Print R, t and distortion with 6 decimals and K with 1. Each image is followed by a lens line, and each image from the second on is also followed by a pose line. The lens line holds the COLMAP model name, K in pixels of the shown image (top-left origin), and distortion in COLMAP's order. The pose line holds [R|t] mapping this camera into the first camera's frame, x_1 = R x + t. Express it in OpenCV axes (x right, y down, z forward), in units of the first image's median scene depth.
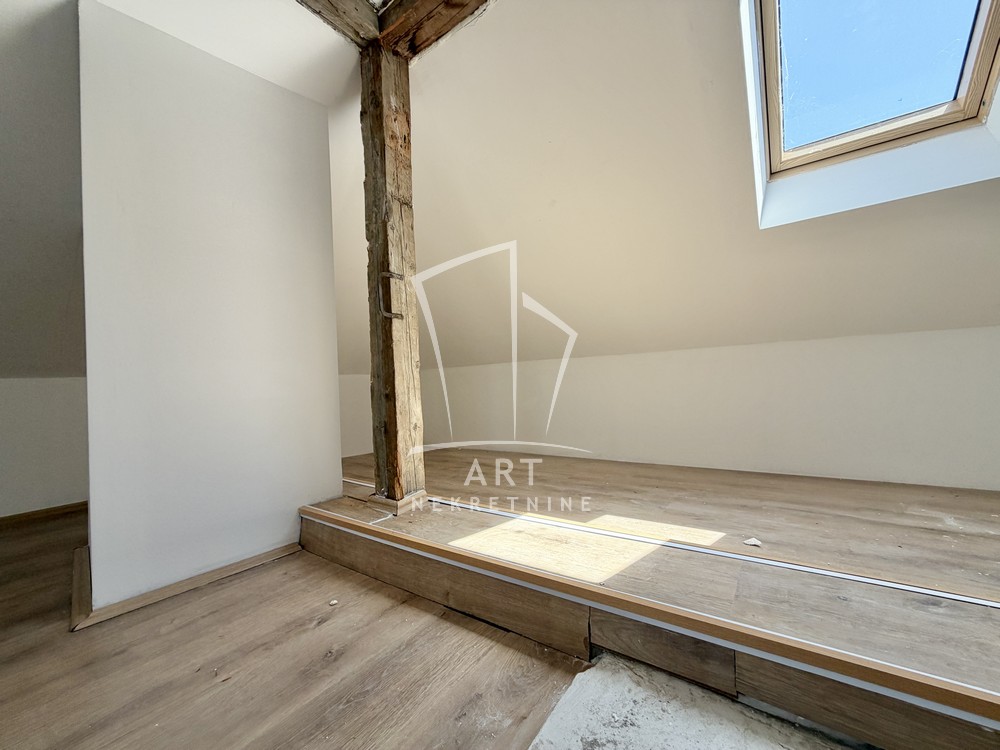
lens RADIAL K [[397.4, 0, 495.9], [0, 397.4, 377.0], [0, 0, 1]] dist [-0.001597, -0.000094]
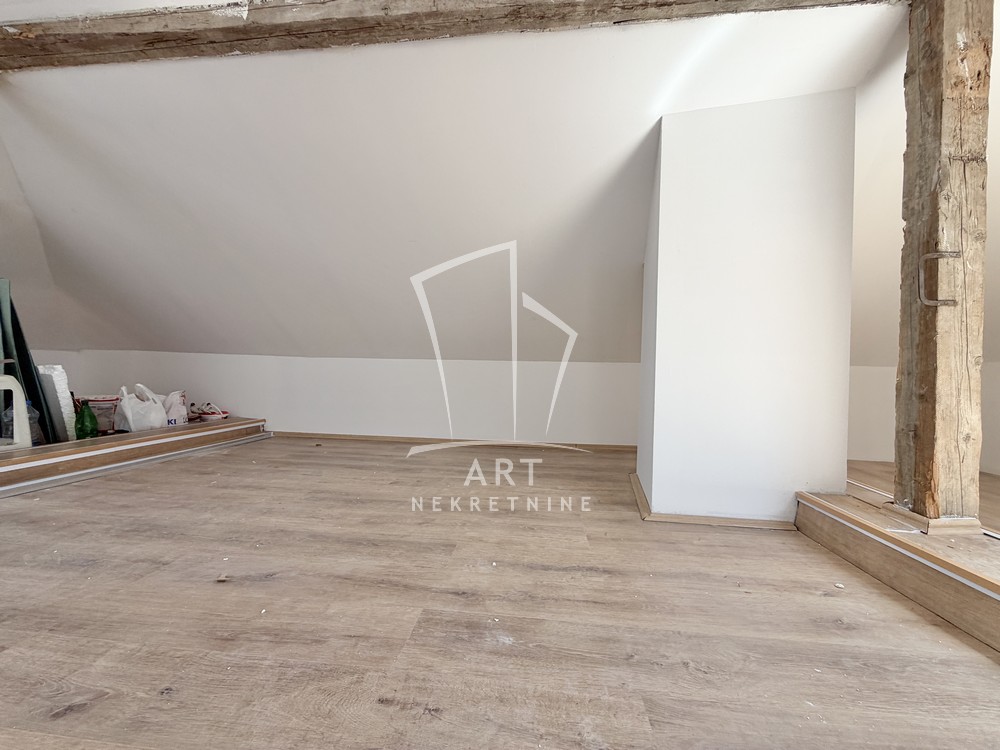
lens RADIAL K [[397.4, 0, 495.9], [0, 397.4, 377.0], [0, 0, 1]] dist [-0.001597, -0.000094]
pose [[0.489342, 0.059313, -0.870072, 0.023194], [-0.028080, 0.998239, 0.052257, -0.014022], [0.871640, -0.001140, 0.490146, -0.238932]]
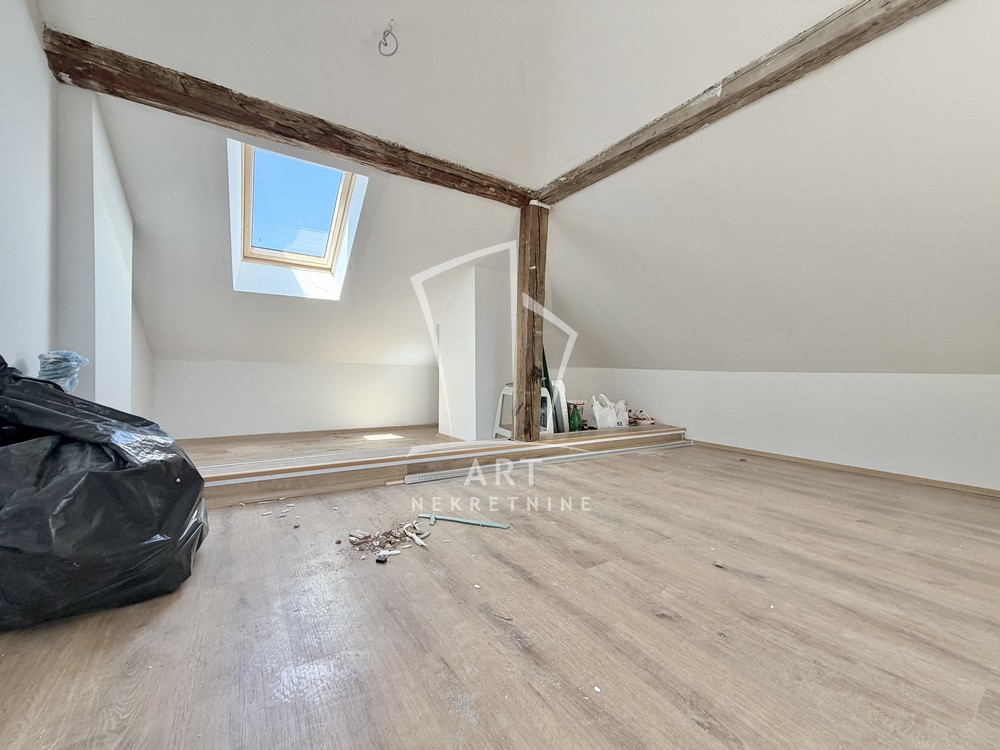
lens RADIAL K [[397.4, 0, 495.9], [0, 397.4, 377.0], [0, 0, 1]] dist [-0.001597, -0.000094]
pose [[-0.369505, 0.044838, -0.928146, 0.177245], [0.008541, 0.998957, 0.044859, -0.064785], [0.929190, 0.008648, -0.369502, -0.474065]]
